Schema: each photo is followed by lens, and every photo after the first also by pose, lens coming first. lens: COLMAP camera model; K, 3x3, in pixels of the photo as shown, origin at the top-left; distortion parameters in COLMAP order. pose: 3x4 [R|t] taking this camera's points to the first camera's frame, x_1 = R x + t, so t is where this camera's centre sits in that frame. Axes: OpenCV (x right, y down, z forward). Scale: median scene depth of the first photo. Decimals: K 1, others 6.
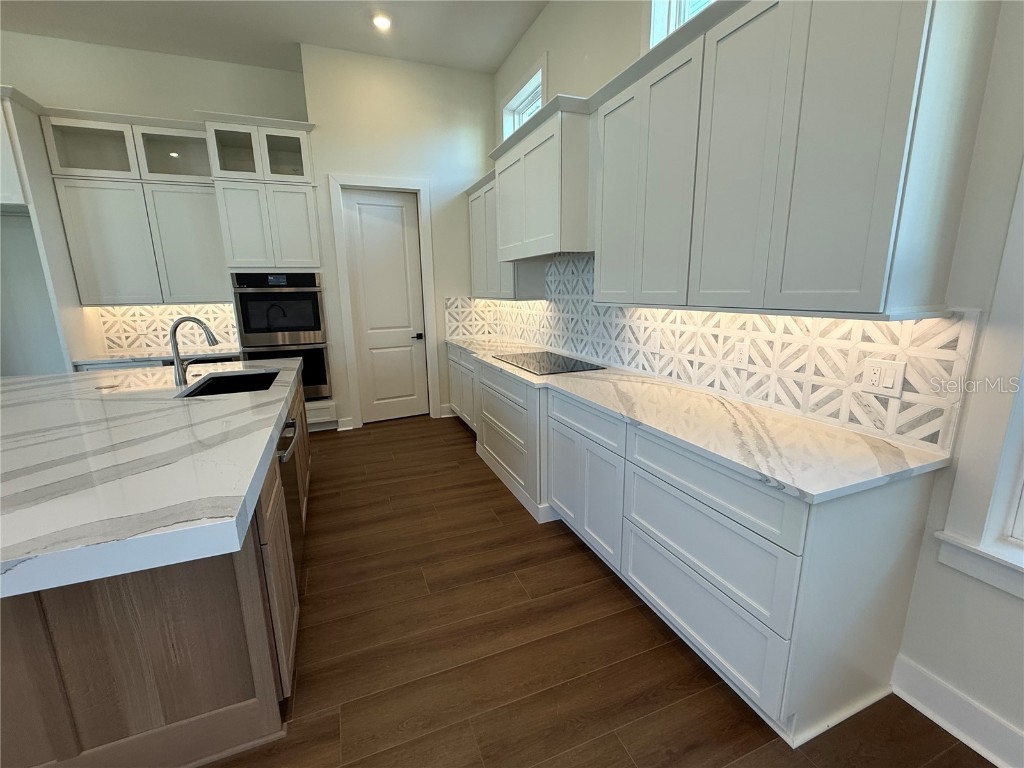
lens RADIAL K [[443.8, 0, 514.6], [0, 443.8, 385.3], [0, 0, 1]] dist [-0.002097, -0.000573]
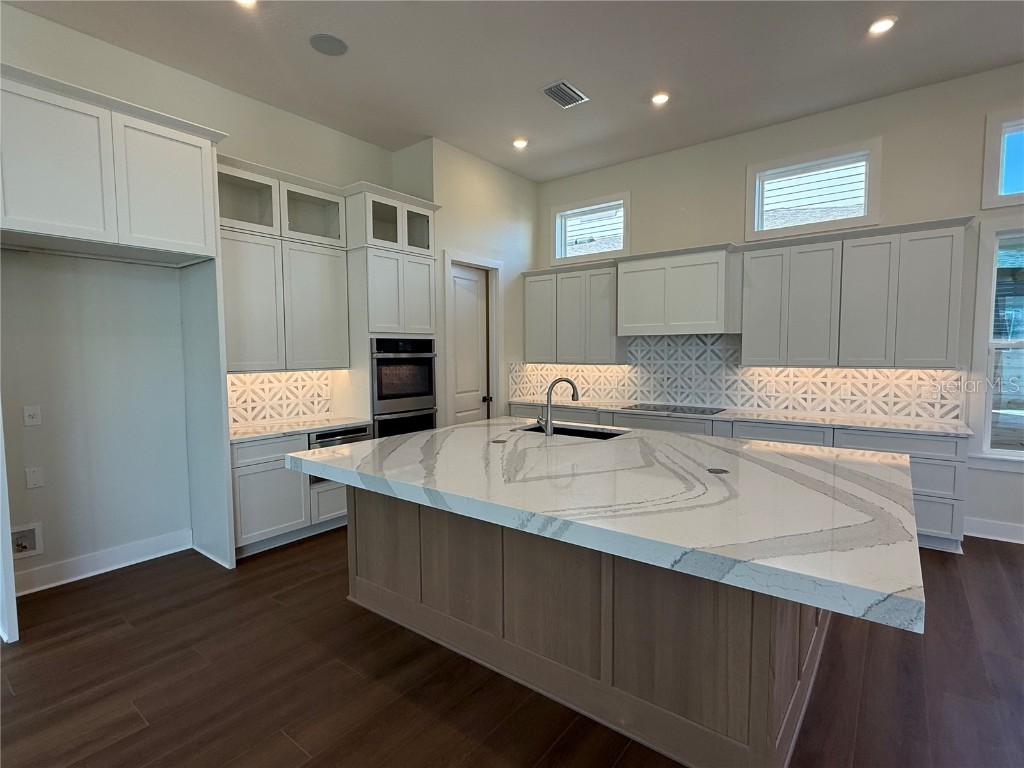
lens RADIAL K [[512.6, 0, 510.2], [0, 512.6, 382.8], [0, 0, 1]] dist [0.000929, -0.000900]
pose [[0.861169, -0.021912, 0.507847, -1.134755], [0.101327, 0.986420, -0.129263, 0.020332], [-0.498118, 0.162776, 0.851694, -0.098716]]
